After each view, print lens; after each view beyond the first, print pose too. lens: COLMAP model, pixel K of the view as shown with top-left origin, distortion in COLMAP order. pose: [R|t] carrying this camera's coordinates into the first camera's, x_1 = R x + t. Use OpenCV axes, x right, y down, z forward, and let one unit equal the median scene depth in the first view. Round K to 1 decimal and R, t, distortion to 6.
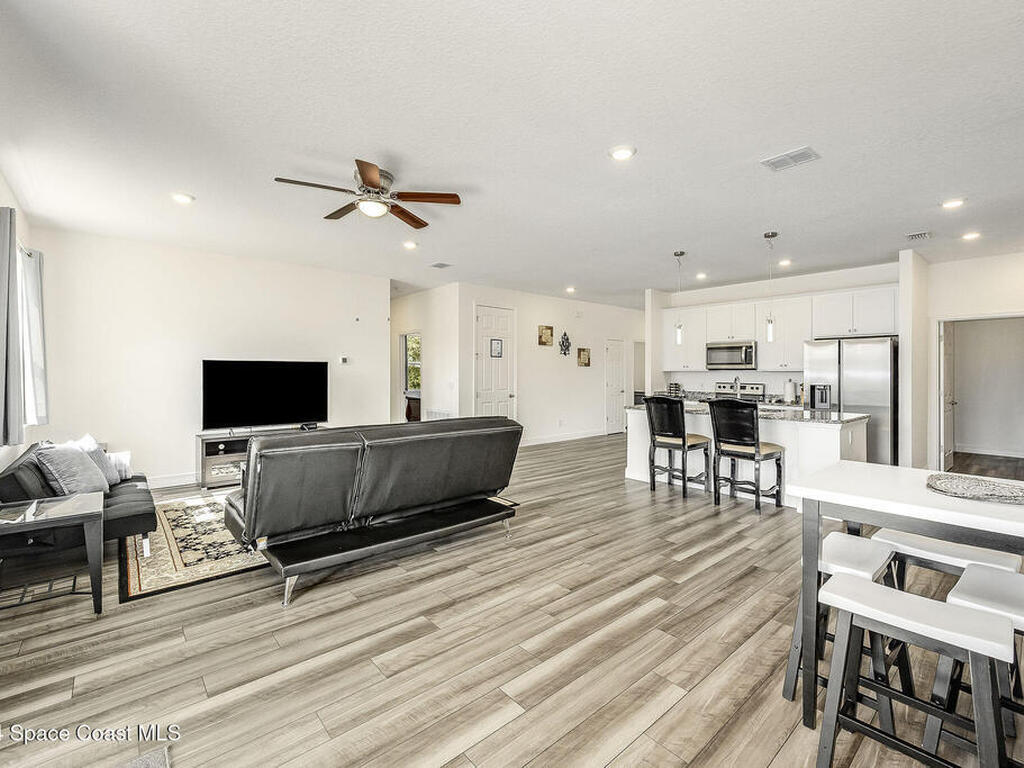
lens RADIAL K [[459.0, 0, 512.0], [0, 459.0, 384.0], [0, 0, 1]] dist [-0.002711, 0.000311]
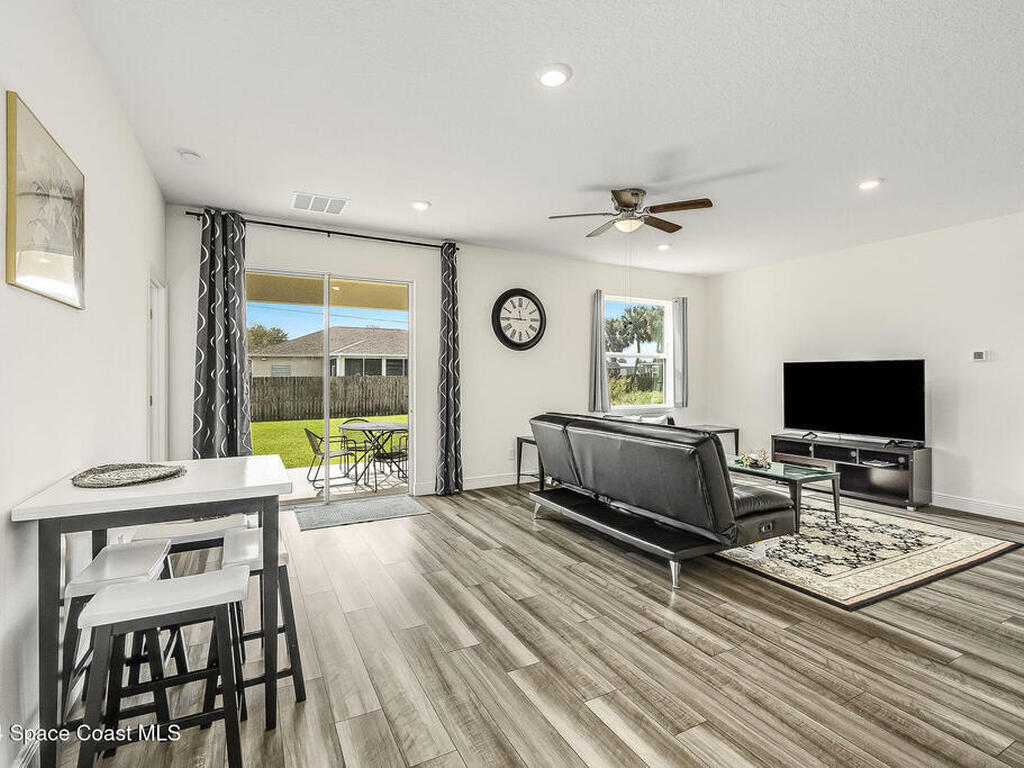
lens RADIAL K [[504.0, 0, 512.0], [0, 504.0, 384.0], [0, 0, 1]] dist [0.000092, -0.000665]
pose [[-0.222550, 0.013762, -0.974824, 1.061006], [-0.027837, 0.999403, 0.020464, -0.015737], [0.974524, 0.031691, -0.222034, 1.121043]]
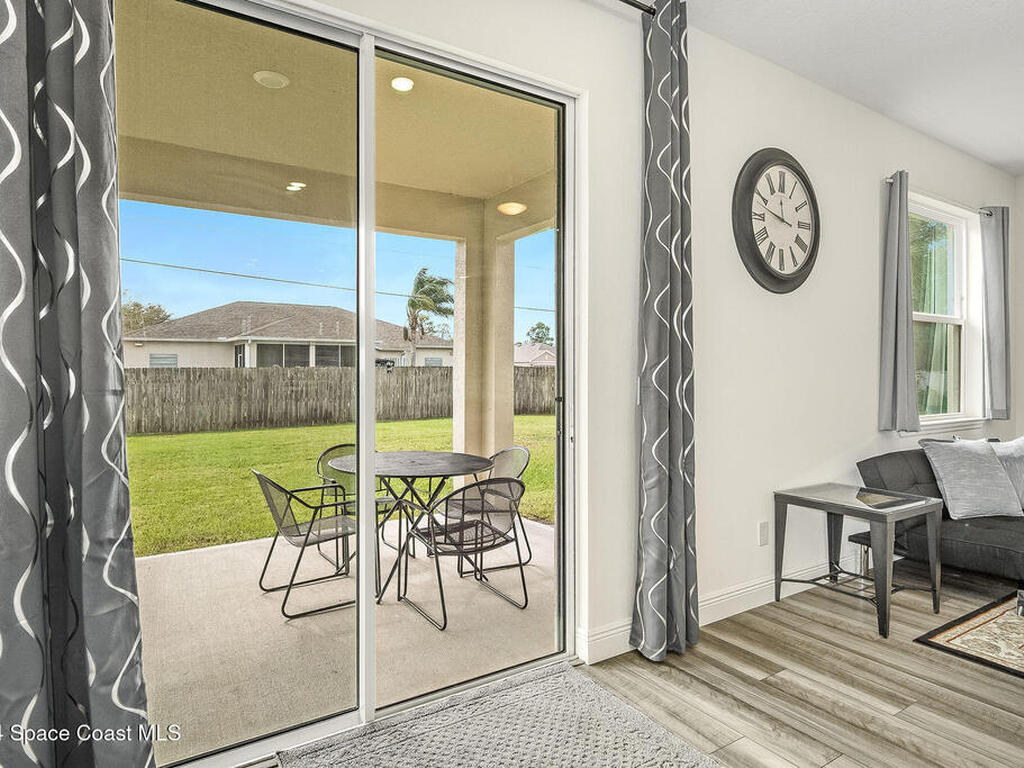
lens RADIAL K [[615.9, 0, 512.0], [0, 615.9, 384.0], [0, 0, 1]] dist [-0.004149, -0.000838]
pose [[-0.133446, 0.018455, -0.990884, 0.213158], [-0.031102, 0.999256, 0.022800, 0.038674], [0.990568, 0.033861, -0.132772, 0.391024]]
